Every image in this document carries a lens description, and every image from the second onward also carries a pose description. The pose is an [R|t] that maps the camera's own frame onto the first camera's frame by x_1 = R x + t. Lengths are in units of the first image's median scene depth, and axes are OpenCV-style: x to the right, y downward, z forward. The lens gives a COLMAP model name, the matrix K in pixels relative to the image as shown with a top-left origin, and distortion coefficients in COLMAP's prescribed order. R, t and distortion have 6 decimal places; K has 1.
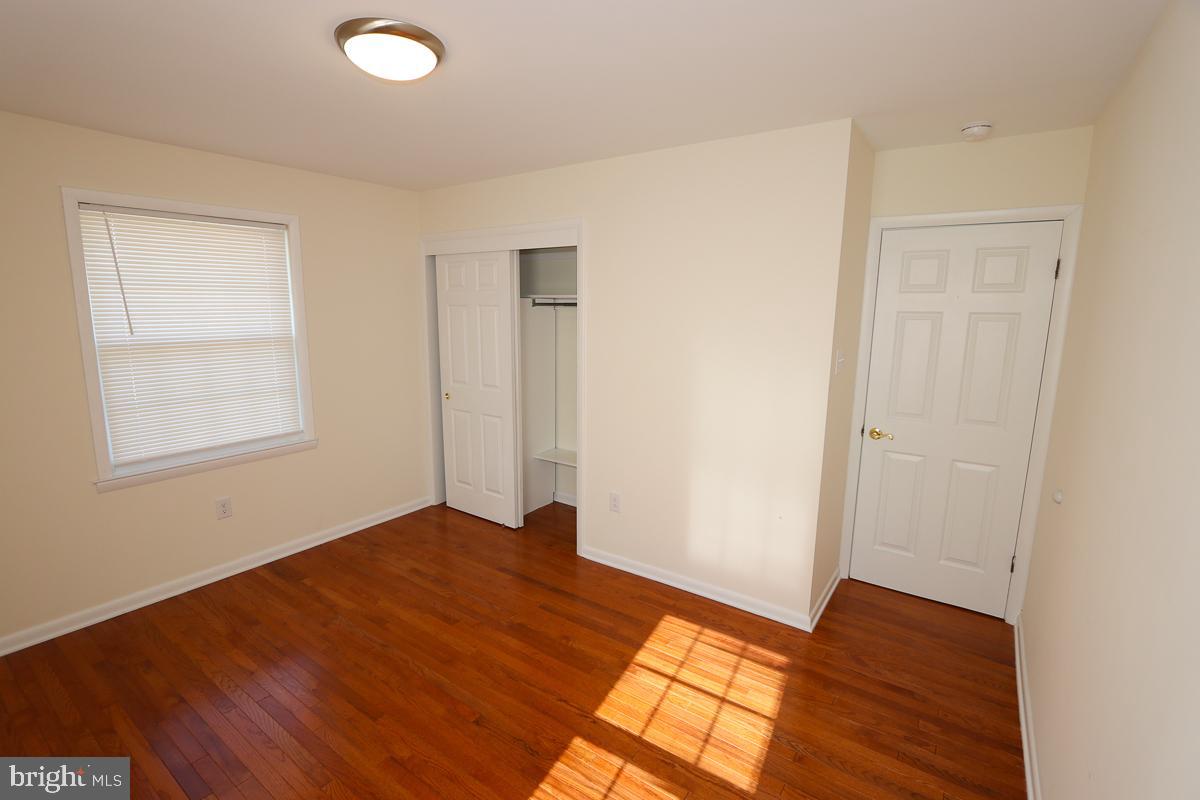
lens RADIAL K [[551.0, 0, 587.7], [0, 551.0, 402.4], [0, 0, 1]] dist [-0.018137, 0.002714]
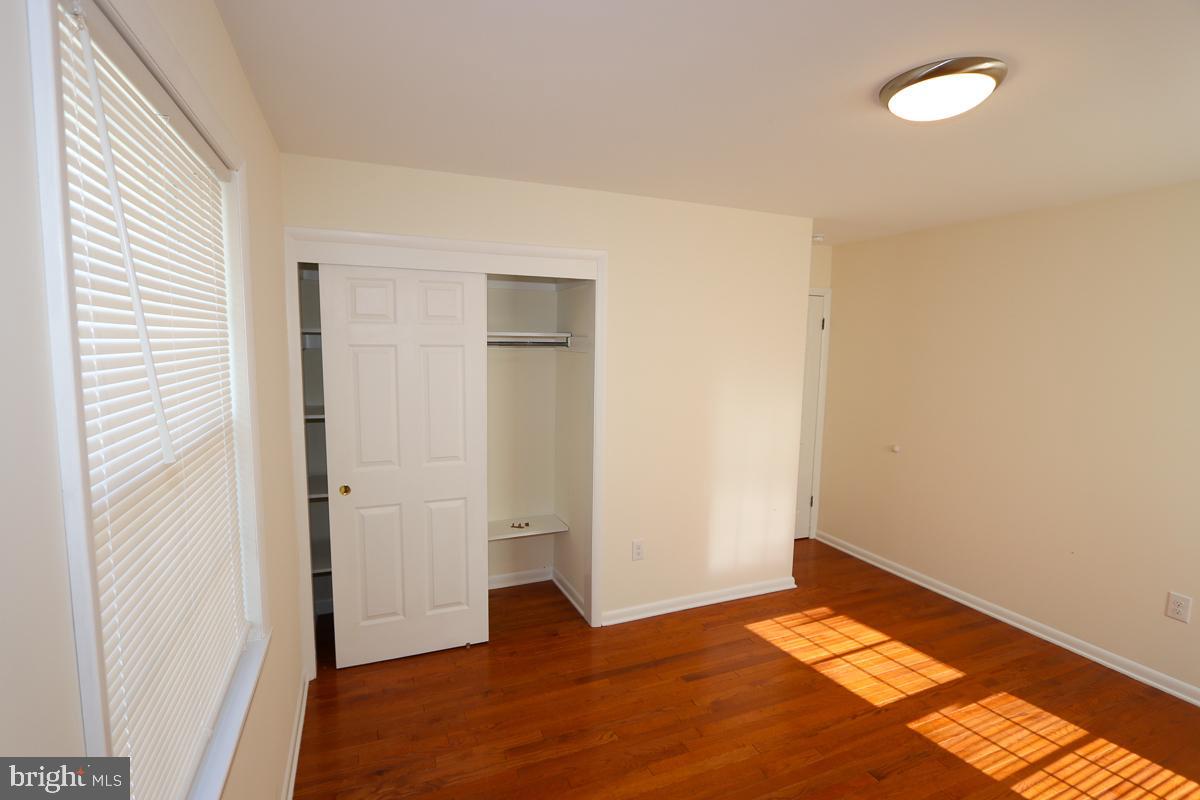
lens RADIAL K [[551.0, 0, 588.0], [0, 551.0, 400.9], [0, 0, 1]] dist [-0.018137, 0.002714]
pose [[0.533175, -0.091749, 0.841015, -0.984199], [0.138685, 0.990133, 0.020095, -0.134928], [-0.834560, 0.105922, 0.540638, 0.673161]]
